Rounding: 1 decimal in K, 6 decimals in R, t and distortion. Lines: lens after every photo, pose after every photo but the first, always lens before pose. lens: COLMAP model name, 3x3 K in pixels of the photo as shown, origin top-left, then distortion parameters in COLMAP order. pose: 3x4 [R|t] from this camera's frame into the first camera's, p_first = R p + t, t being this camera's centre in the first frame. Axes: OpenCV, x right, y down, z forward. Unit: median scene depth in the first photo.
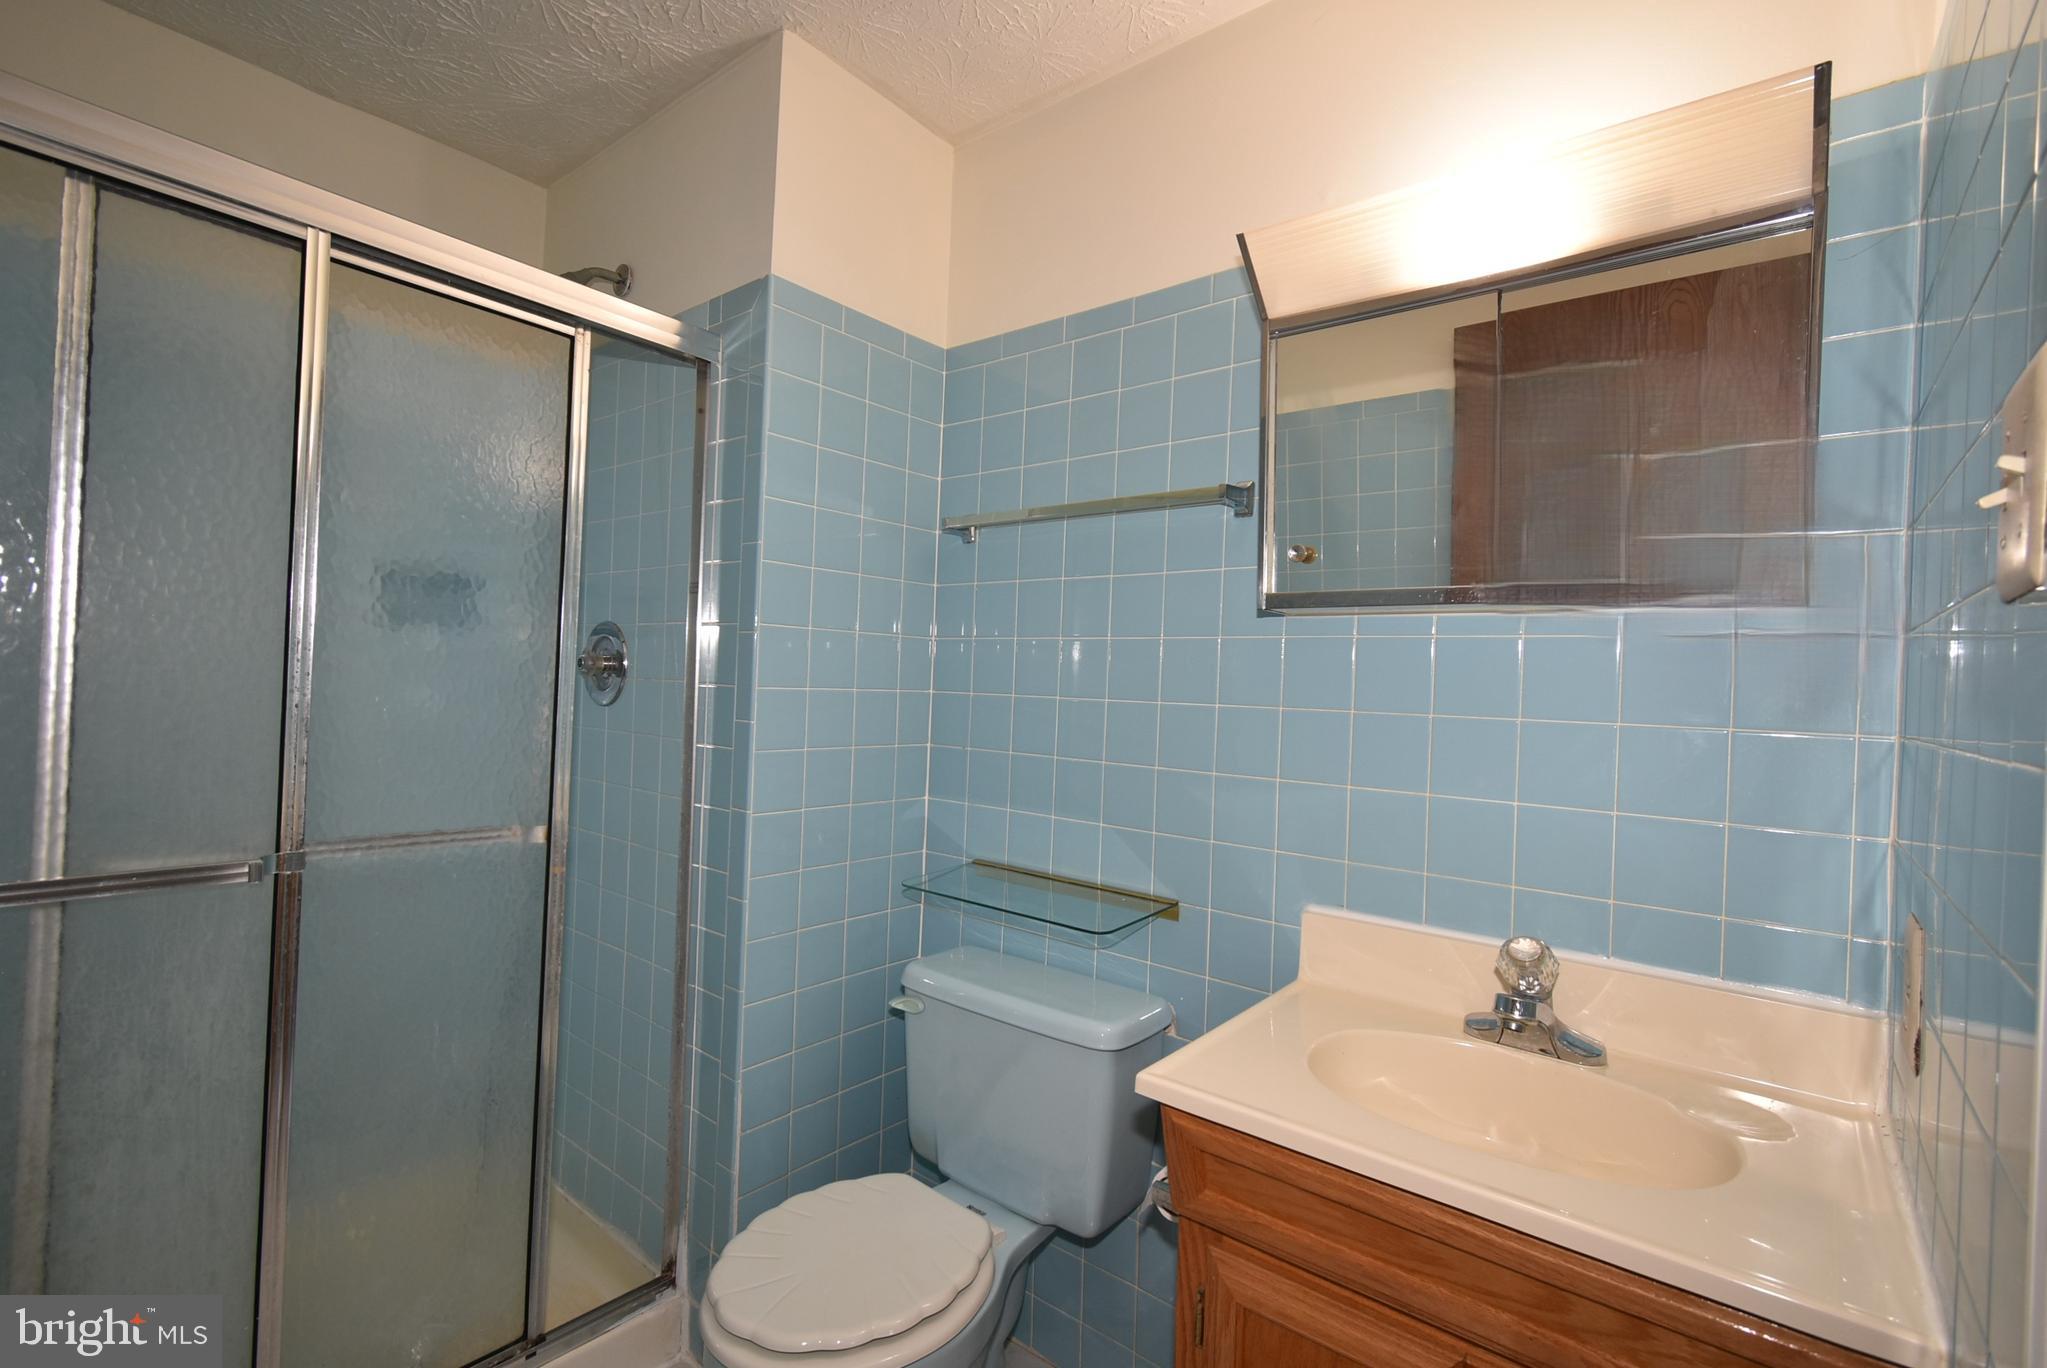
lens RADIAL K [[914.4, 0, 1023.2], [0, 914.4, 680.8], [0, 0, 1]] dist [0.010130, -0.004074]
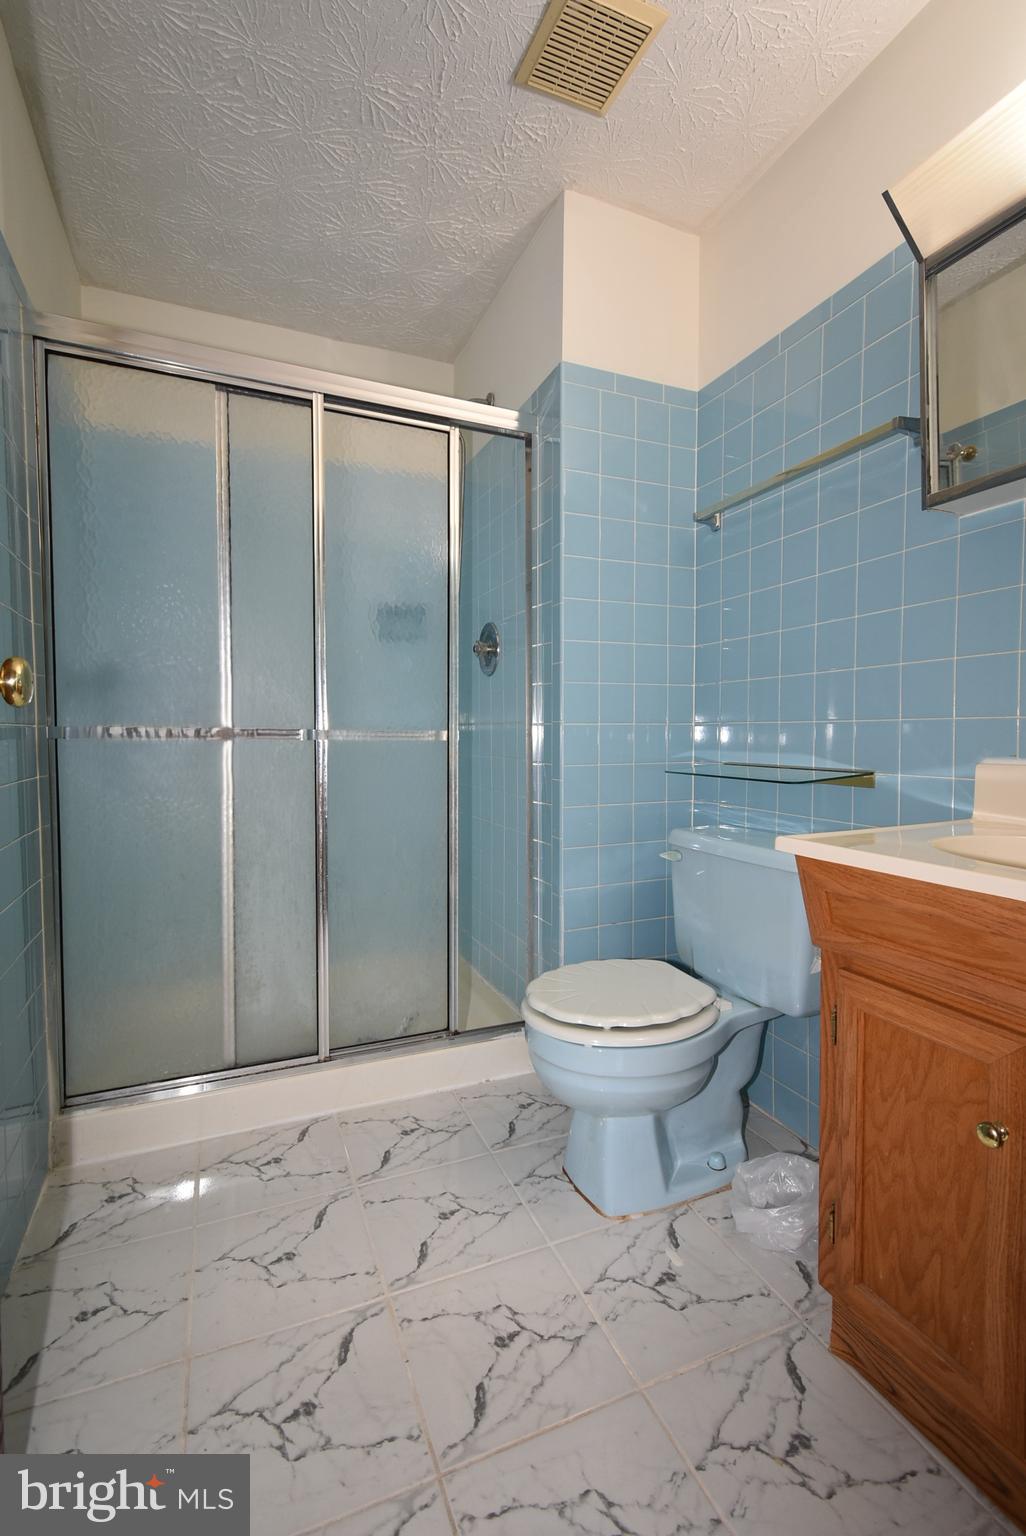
lens RADIAL K [[686.2, 0, 520.3], [0, 686.2, 761.7], [0, 0, 1]] dist [0.010130, -0.004074]
pose [[0.885392, -0.022176, -0.464317, 0.178864], [0.036241, 0.999114, 0.021389, 0.190782], [0.463431, -0.035765, 0.885411, -0.051311]]
